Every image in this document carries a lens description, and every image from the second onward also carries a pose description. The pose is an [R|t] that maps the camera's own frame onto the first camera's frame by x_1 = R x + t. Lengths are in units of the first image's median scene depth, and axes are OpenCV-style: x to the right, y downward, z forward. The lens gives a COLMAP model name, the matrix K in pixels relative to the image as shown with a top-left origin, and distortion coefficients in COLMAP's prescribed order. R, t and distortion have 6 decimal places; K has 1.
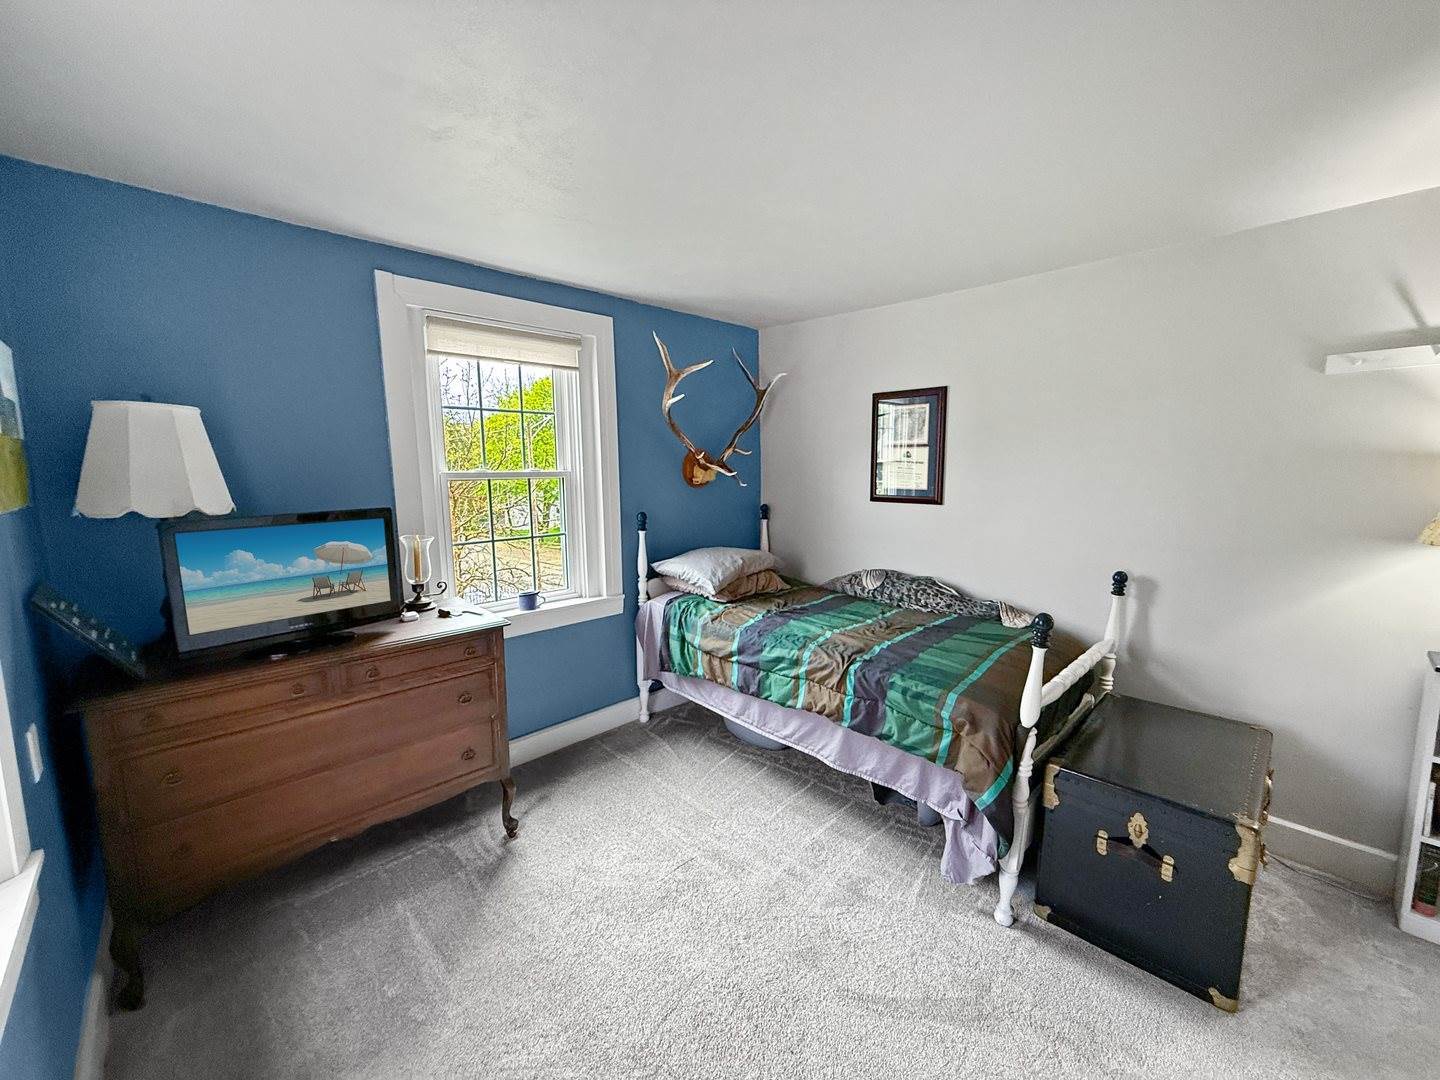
lens RADIAL K [[574.7, 0, 721.3], [0, 574.7, 543.1], [0, 0, 1]] dist [-0.000453, 0.000212]
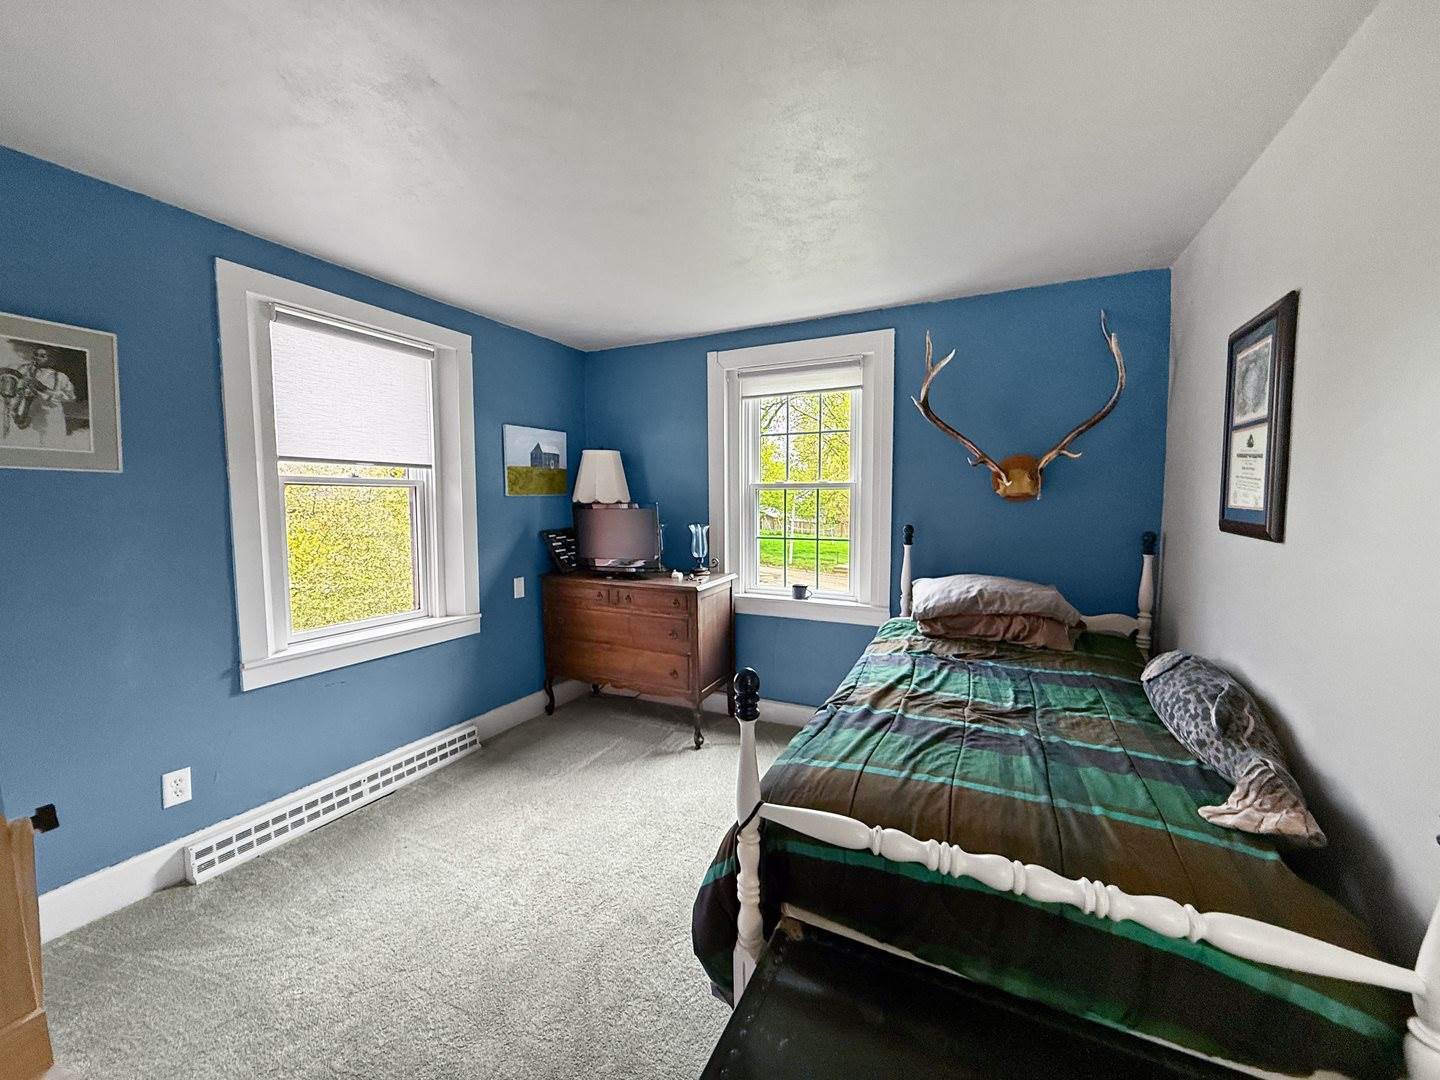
lens RADIAL K [[574.7, 0, 721.3], [0, 574.7, 543.1], [0, 0, 1]] dist [-0.000453, 0.000212]
pose [[0.333753, 0.085606, -0.938765, 0.704040], [-0.121308, 0.991488, 0.047286, -0.034421], [0.934822, 0.098098, 0.341297, 0.429382]]
